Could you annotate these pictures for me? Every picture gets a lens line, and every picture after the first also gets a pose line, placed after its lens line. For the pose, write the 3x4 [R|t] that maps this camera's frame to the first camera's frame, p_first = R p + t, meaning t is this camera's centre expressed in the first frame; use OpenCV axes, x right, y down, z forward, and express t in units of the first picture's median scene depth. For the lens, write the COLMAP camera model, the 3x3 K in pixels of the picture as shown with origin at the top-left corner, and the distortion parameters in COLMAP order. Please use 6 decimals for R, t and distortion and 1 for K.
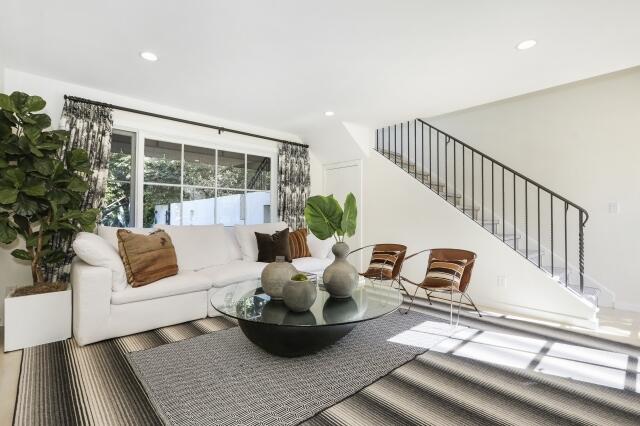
lens RADIAL K [[302.2, 0, 317.9], [0, 302.2, 213.5], [0, 0, 1]] dist [-0.020414, -0.000108]
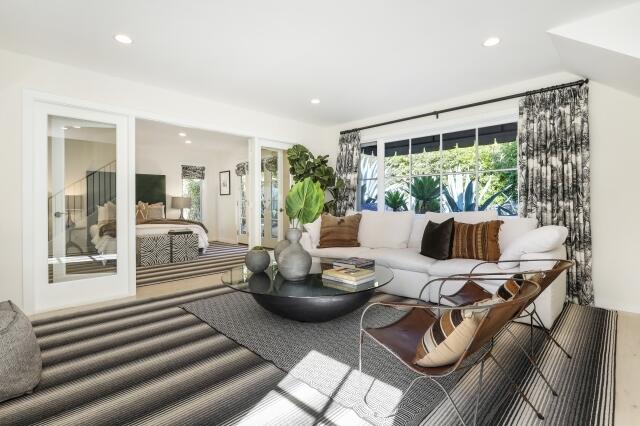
lens RADIAL K [[302.2, 0, 318.3], [0, 302.2, 208.6], [0, 0, 1]] dist [-0.020414, -0.000108]
pose [[0.058960, 0.012063, -0.998187, 0.538327], [0.013299, 0.999829, 0.012869, 0.007334], [0.998172, -0.014034, 0.058789, 0.487231]]
